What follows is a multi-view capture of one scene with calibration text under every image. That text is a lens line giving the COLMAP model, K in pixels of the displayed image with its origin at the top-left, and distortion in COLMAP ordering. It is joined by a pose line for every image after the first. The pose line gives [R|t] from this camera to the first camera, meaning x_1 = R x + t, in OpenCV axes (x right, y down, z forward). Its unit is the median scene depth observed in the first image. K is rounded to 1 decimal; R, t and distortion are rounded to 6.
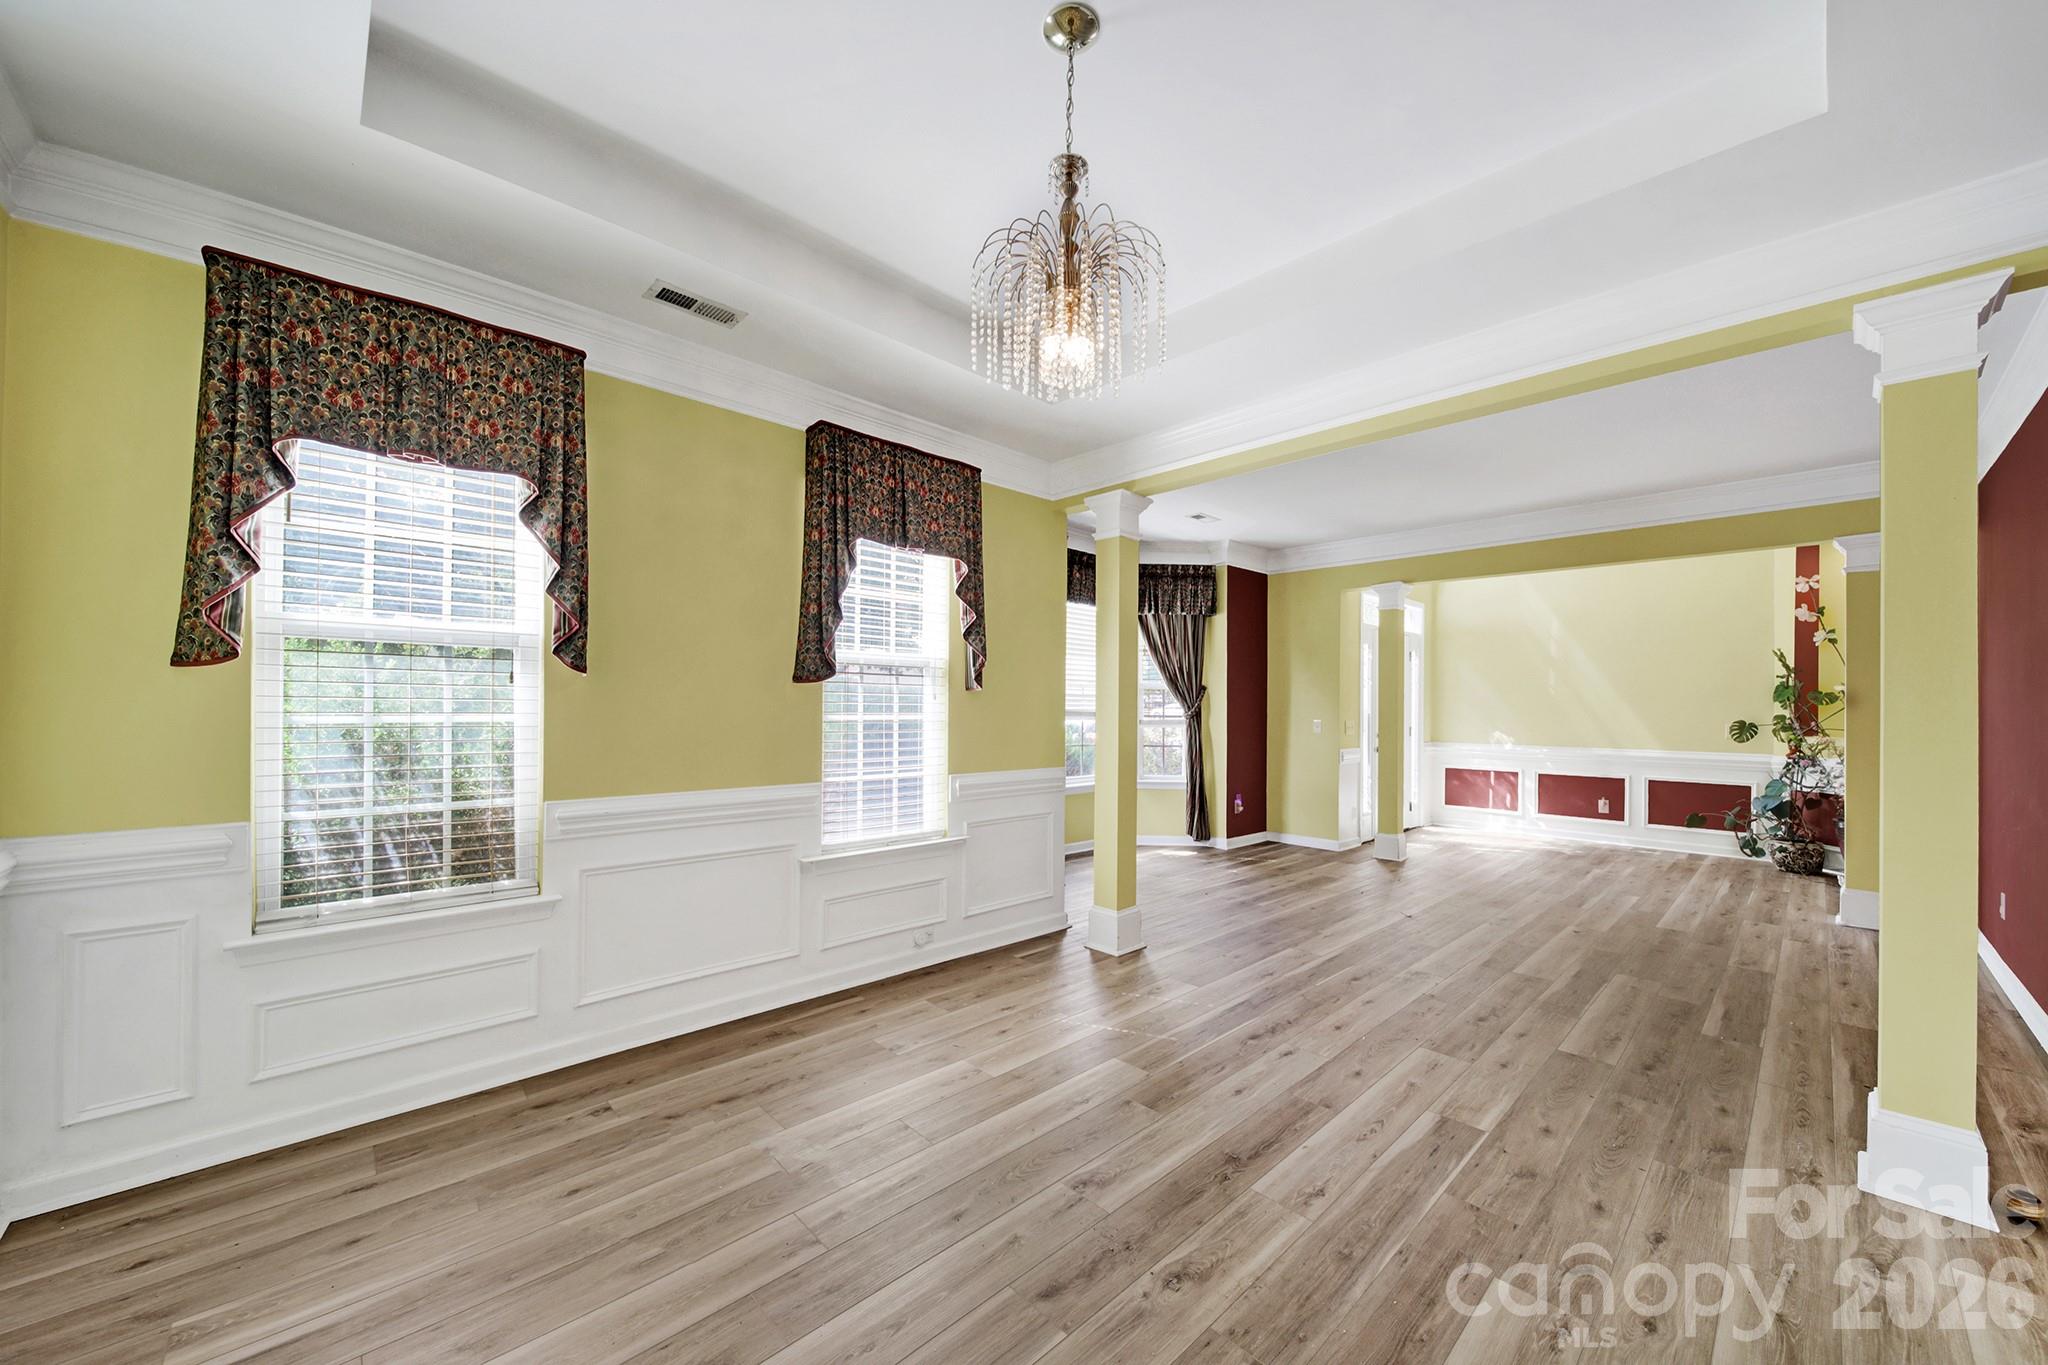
lens RADIAL K [[742.7, 0, 1041.7], [0, 742.7, 699.3], [0, 0, 1]] dist [-0.001795, -0.002041]
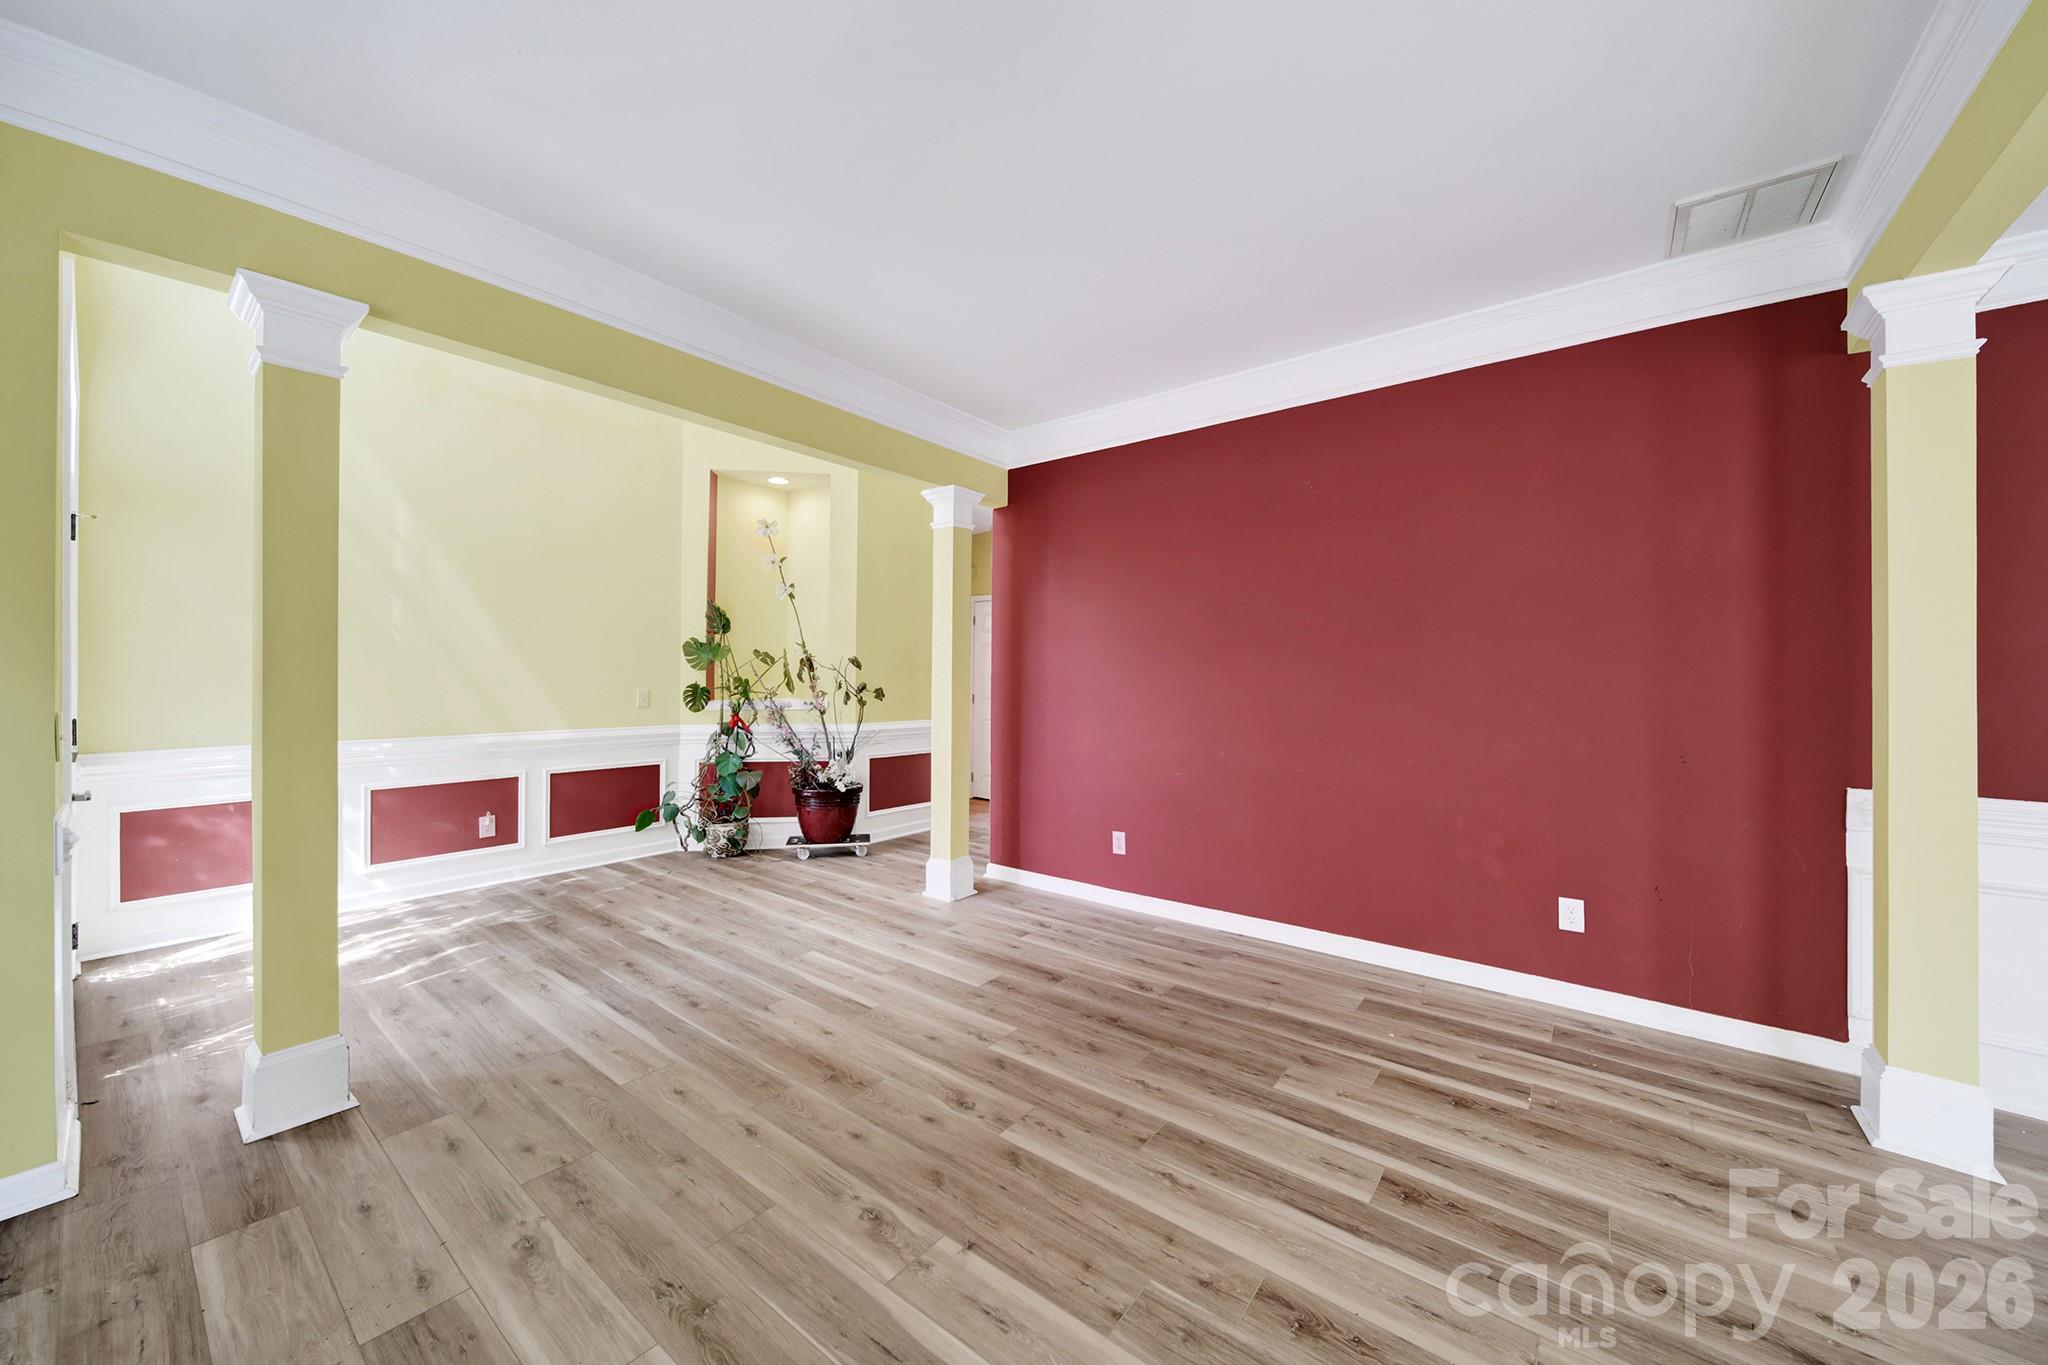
lens RADIAL K [[742.7, 0, 1030.8], [0, 742.7, 685.8], [0, 0, 1]] dist [-0.001795, -0.002041]
pose [[-0.139719, -0.022963, 0.989925, 0.198544], [-0.021096, 0.999573, 0.020209, 0.012520], [-0.989966, -0.018060, -0.140143, 1.502807]]
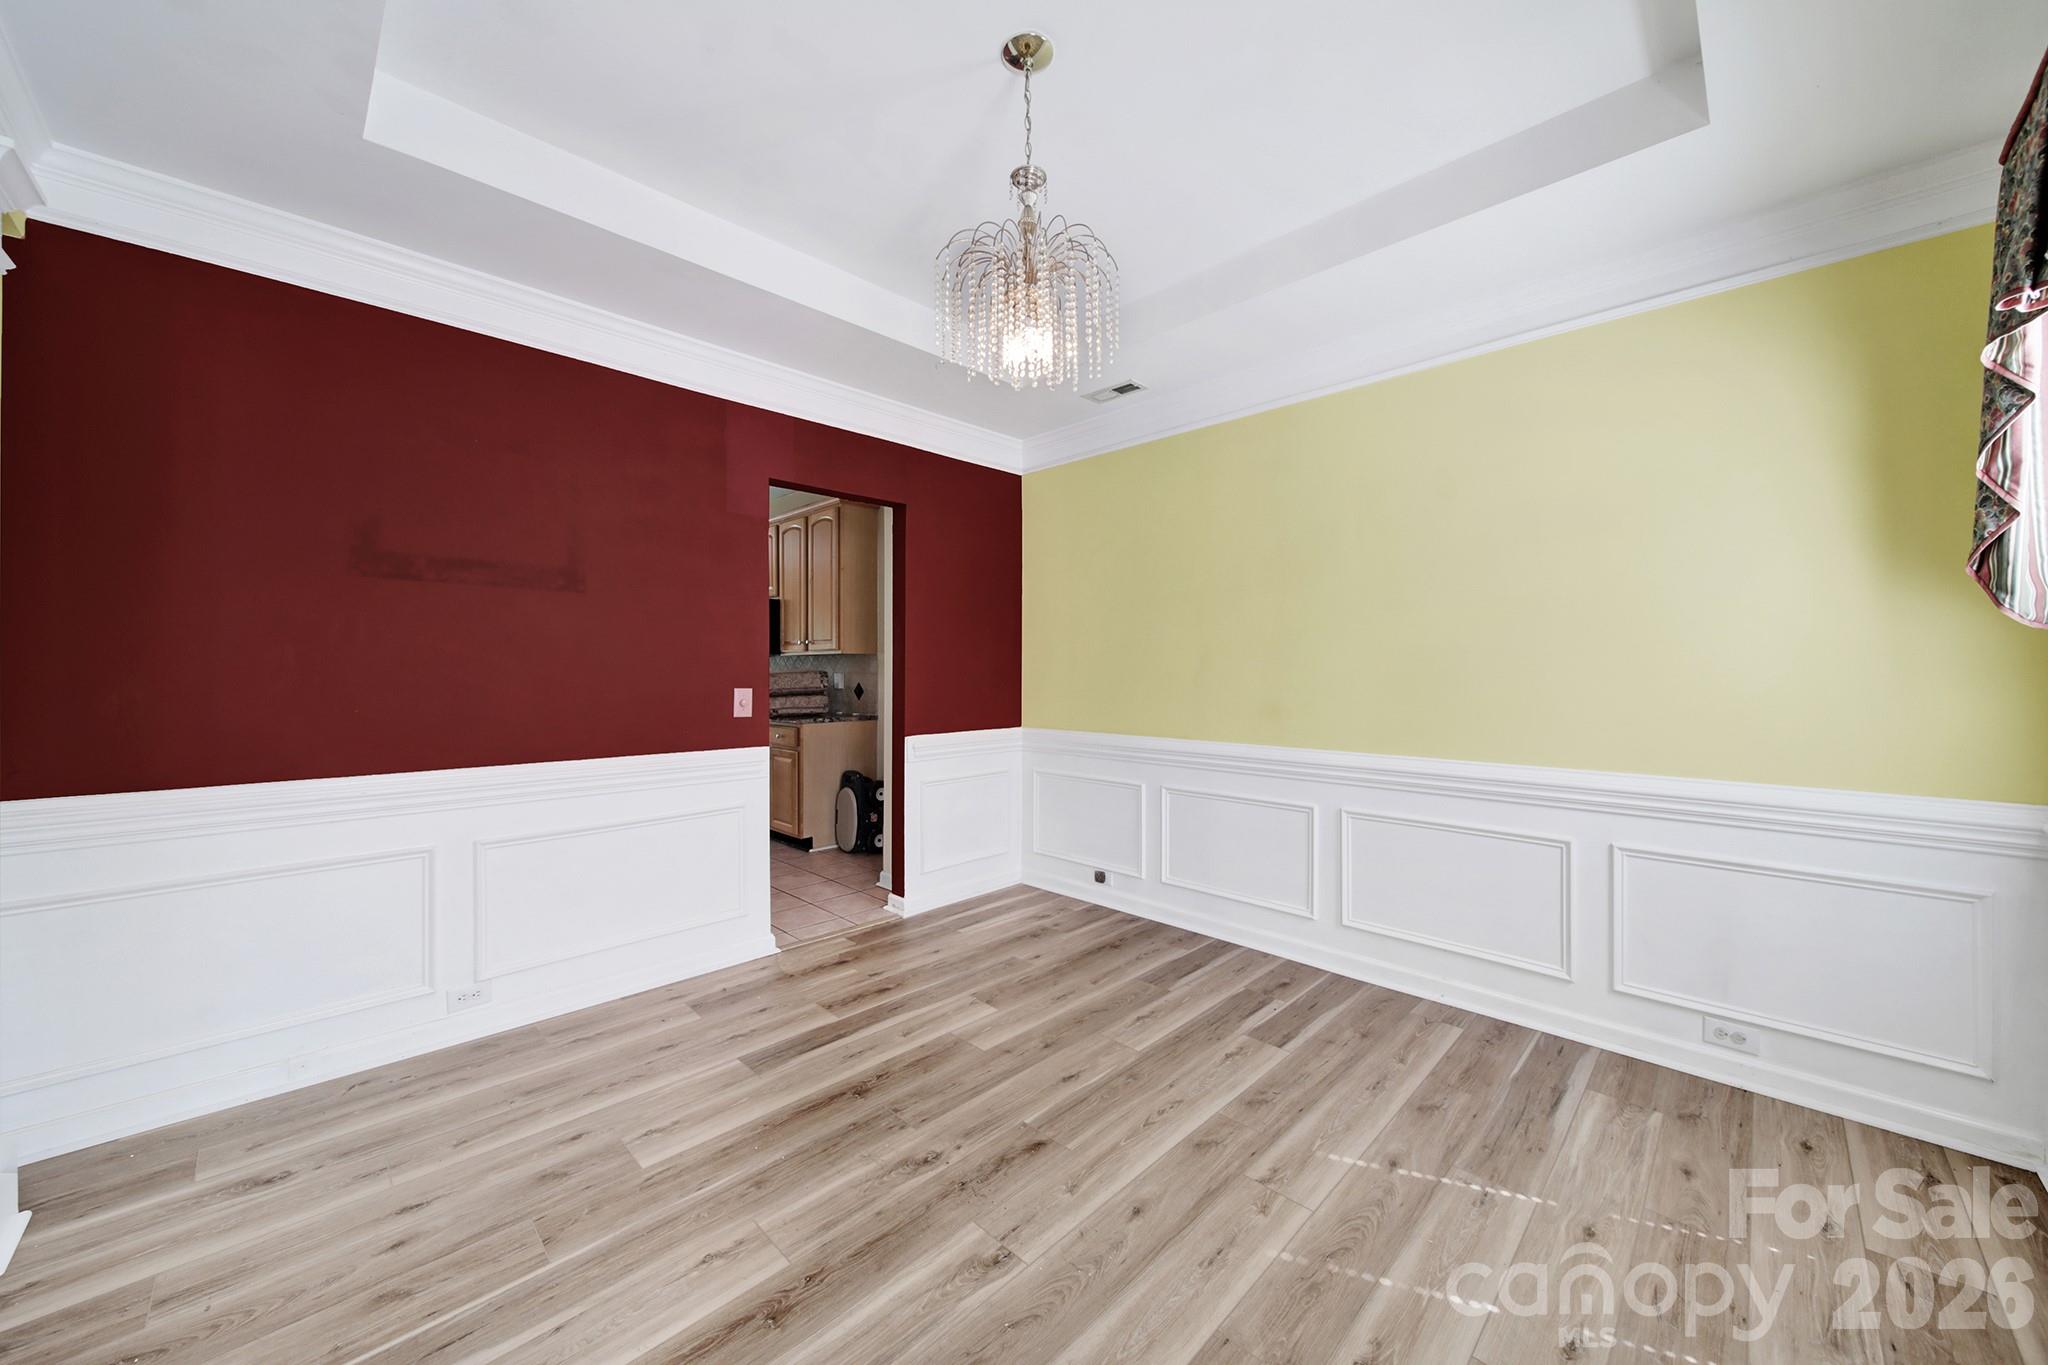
lens RADIAL K [[742.7, 0, 1033.9], [0, 742.7, 663.6], [0, 0, 1]] dist [-0.001795, -0.002041]
pose [[-0.999739, -0.013726, -0.018246, 0.024534], [-0.013451, 0.999796, -0.015062, 0.010429], [0.018449, -0.014813, -0.999720, 1.114736]]
